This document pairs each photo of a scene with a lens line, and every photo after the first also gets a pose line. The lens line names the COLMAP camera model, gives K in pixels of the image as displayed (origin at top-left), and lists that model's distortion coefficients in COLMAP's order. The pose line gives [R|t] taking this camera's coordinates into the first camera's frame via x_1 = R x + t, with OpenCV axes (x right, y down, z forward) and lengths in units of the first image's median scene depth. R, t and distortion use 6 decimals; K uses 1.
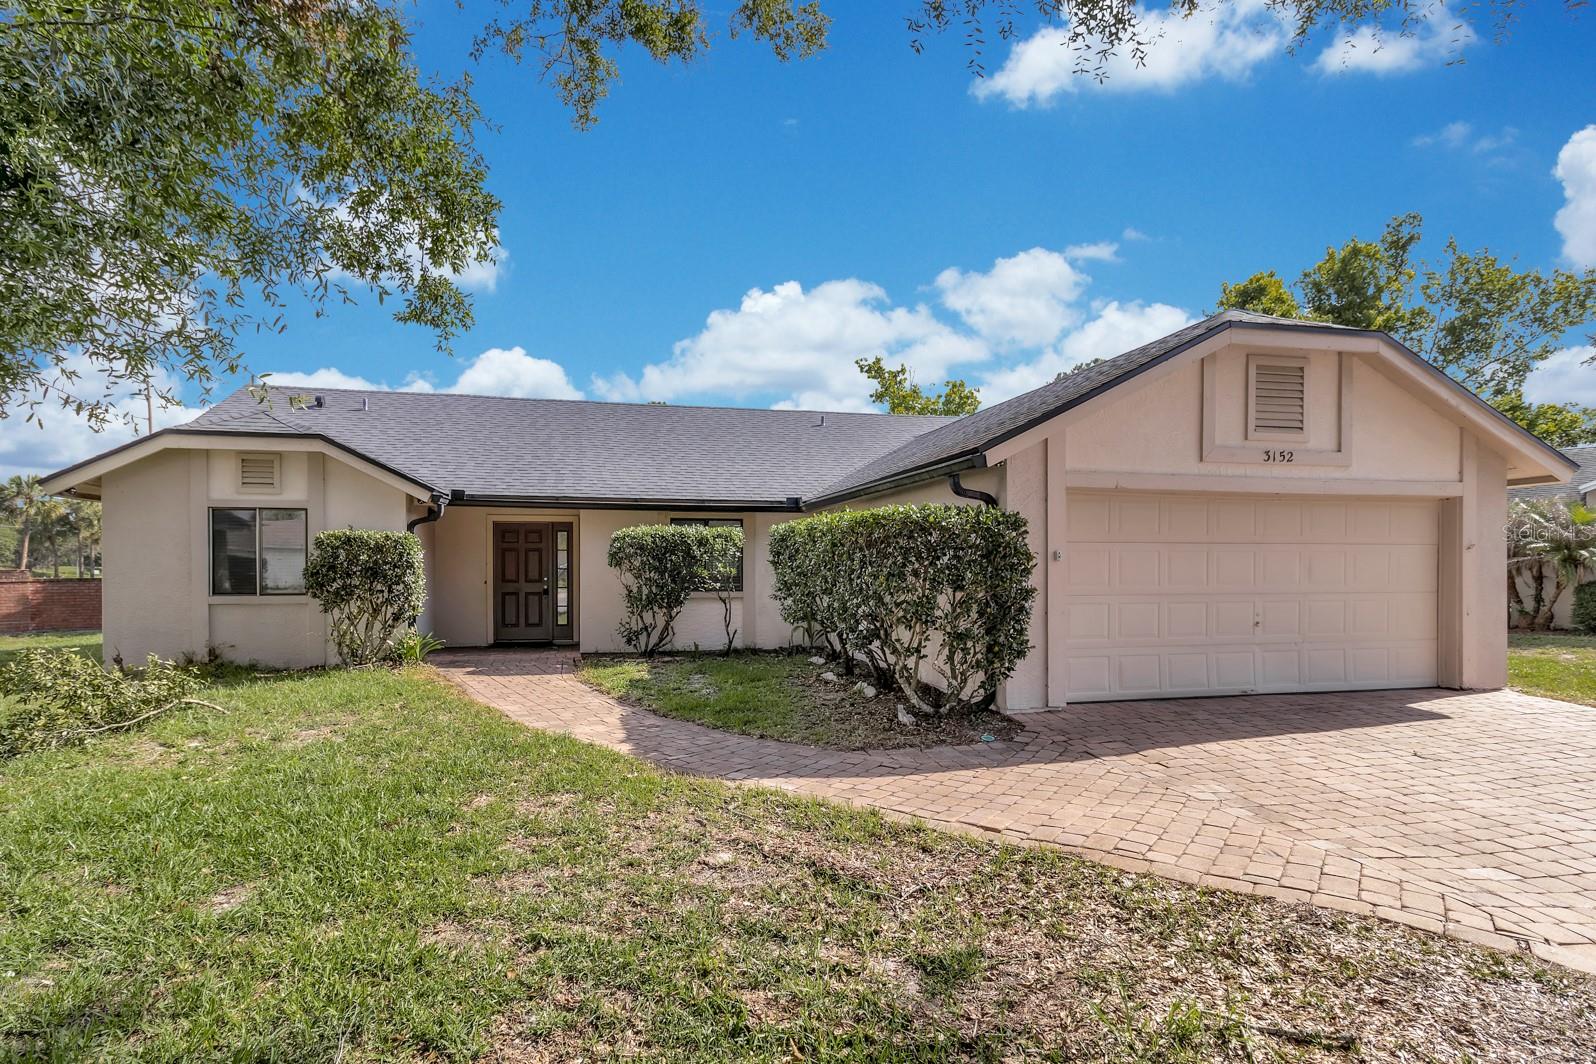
lens RADIAL K [[766.6, 0, 754.8], [0, 766.6, 560.4], [0, 0, 1]] dist [0.001923, 0.001691]
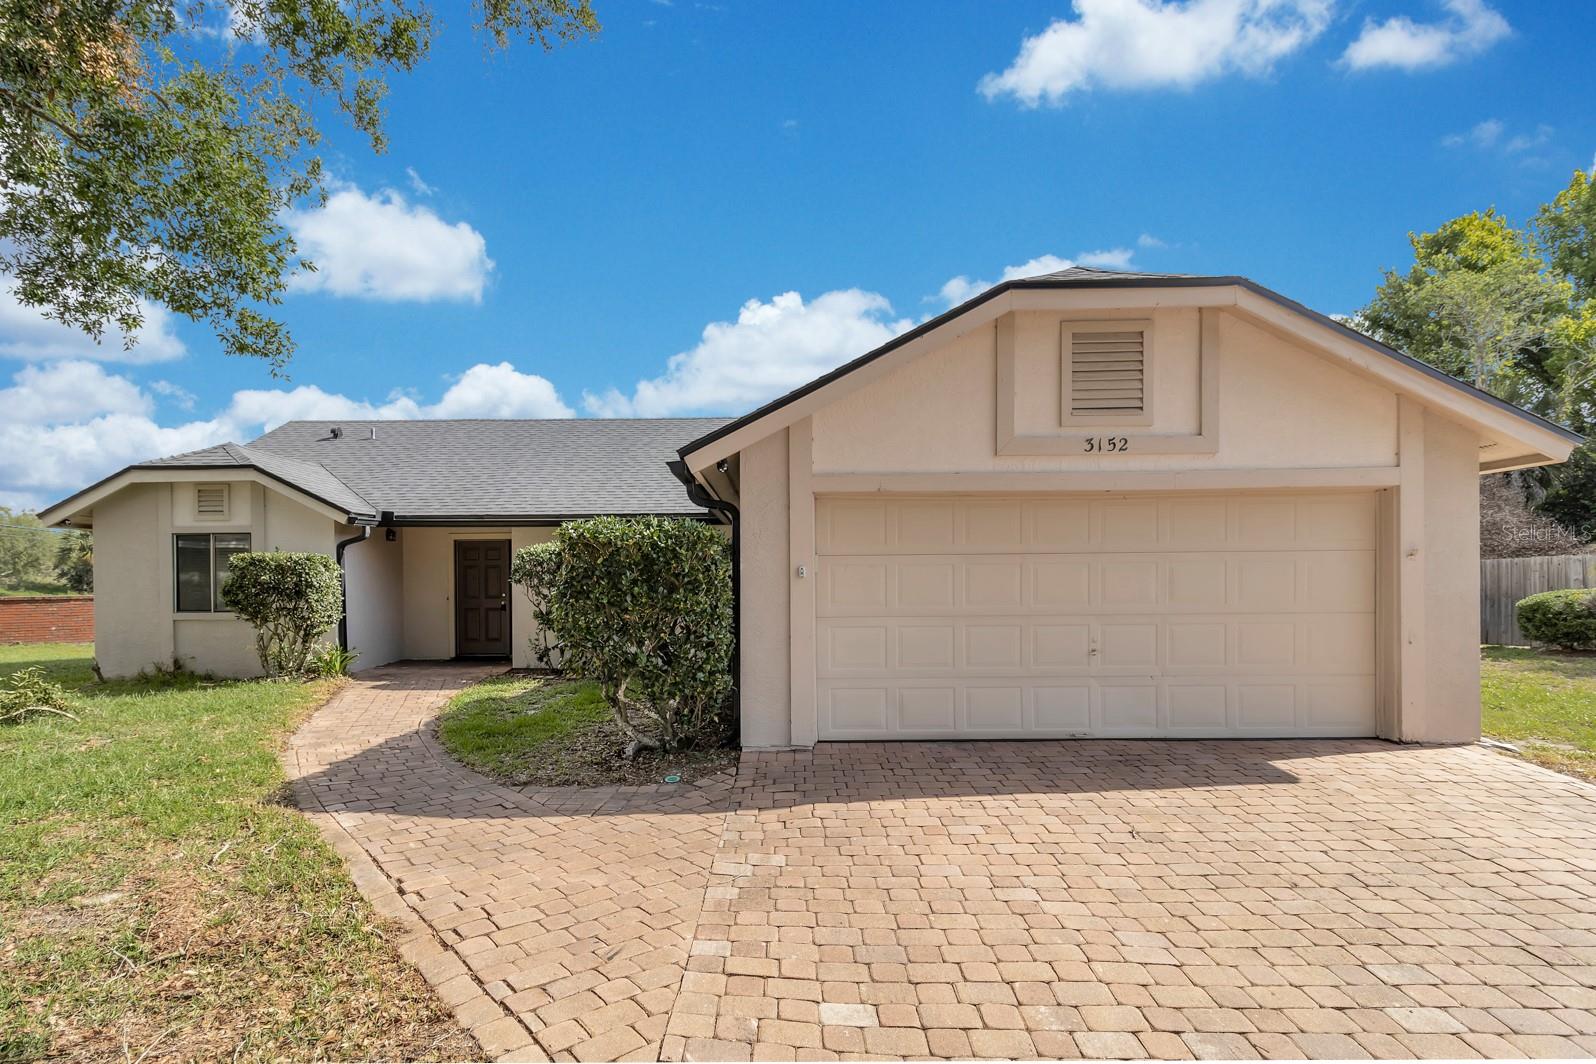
lens RADIAL K [[766.6, 0, 797.6], [0, 766.6, 566.8], [0, 0, 1]] dist [0.001923, 0.001691]
pose [[0.973368, -0.011468, -0.228962, 0.534568], [0.010422, 0.999929, -0.005778, -0.005743], [0.229012, 0.003238, 0.973418, 0.139409]]
